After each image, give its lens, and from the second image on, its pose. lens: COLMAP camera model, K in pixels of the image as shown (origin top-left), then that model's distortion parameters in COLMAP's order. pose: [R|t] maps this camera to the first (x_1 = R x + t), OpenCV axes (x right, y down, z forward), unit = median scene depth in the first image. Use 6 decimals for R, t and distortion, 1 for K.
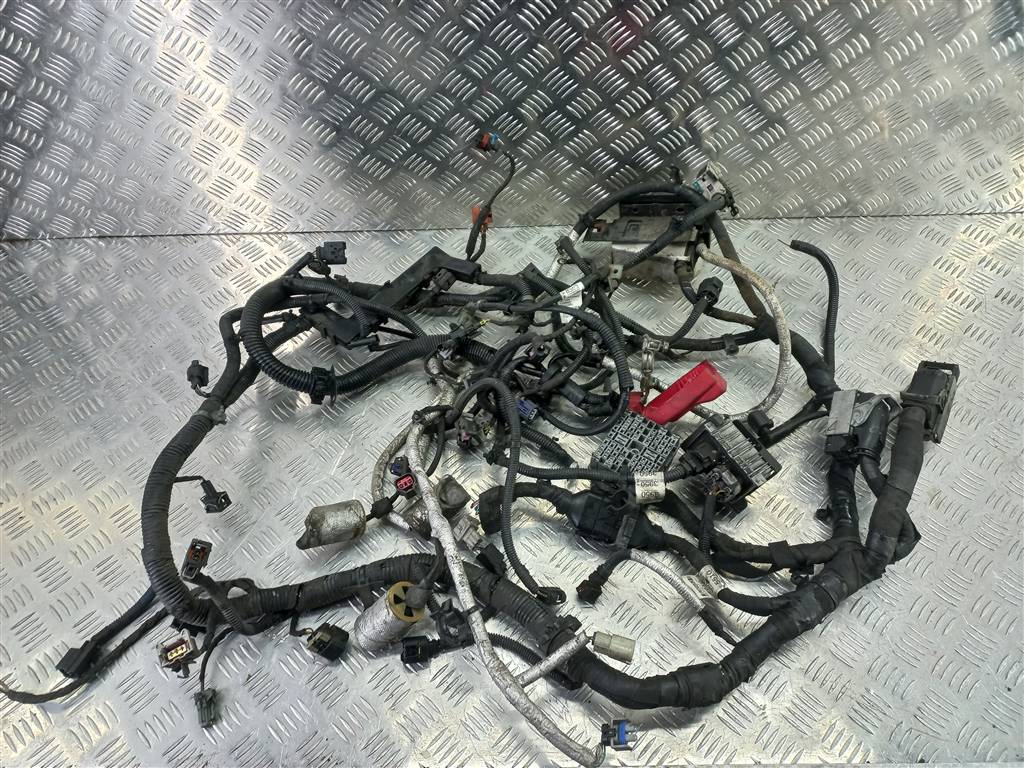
lens RADIAL K [[741.7, 0, 512.0], [0, 741.7, 384.0], [0, 0, 1]] dist [0.047223, -0.006139]
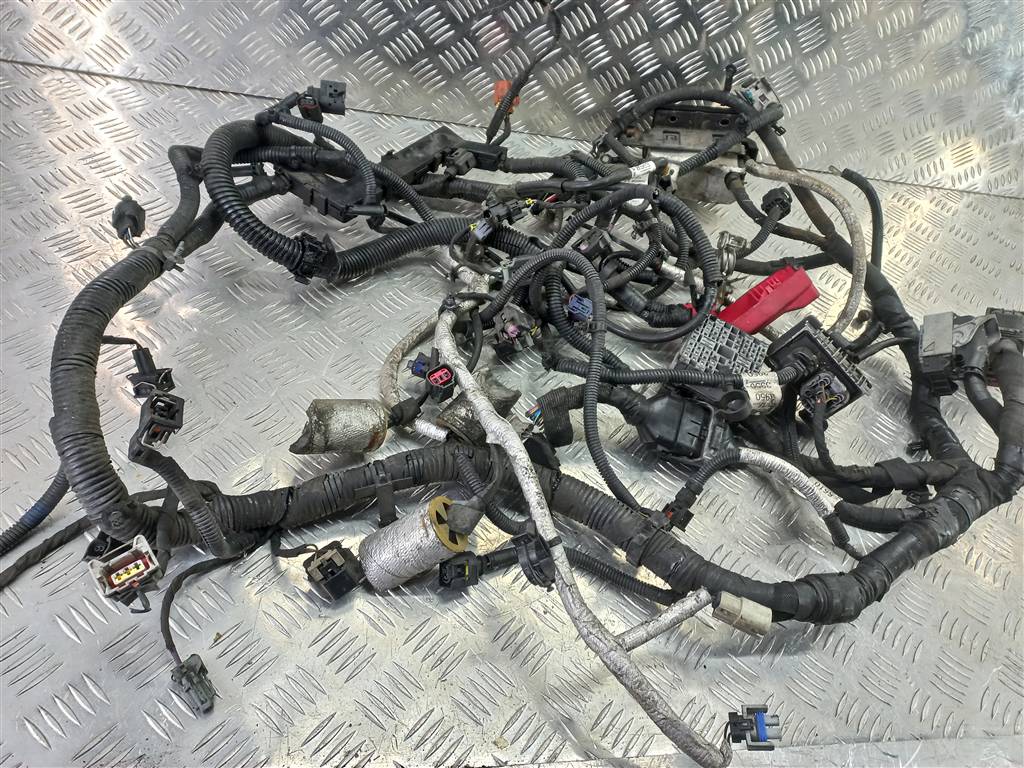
lens RADIAL K [[733.6, 0, 513.1], [0, 733.6, 406.9], [0, 0, 1]] dist [0.000324, -0.002592]
pose [[0.964304, 0.059774, 0.257962, -0.243175], [-0.034099, 0.994109, -0.102884, 0.217291], [-0.262592, 0.090415, 0.960662, 0.275933]]
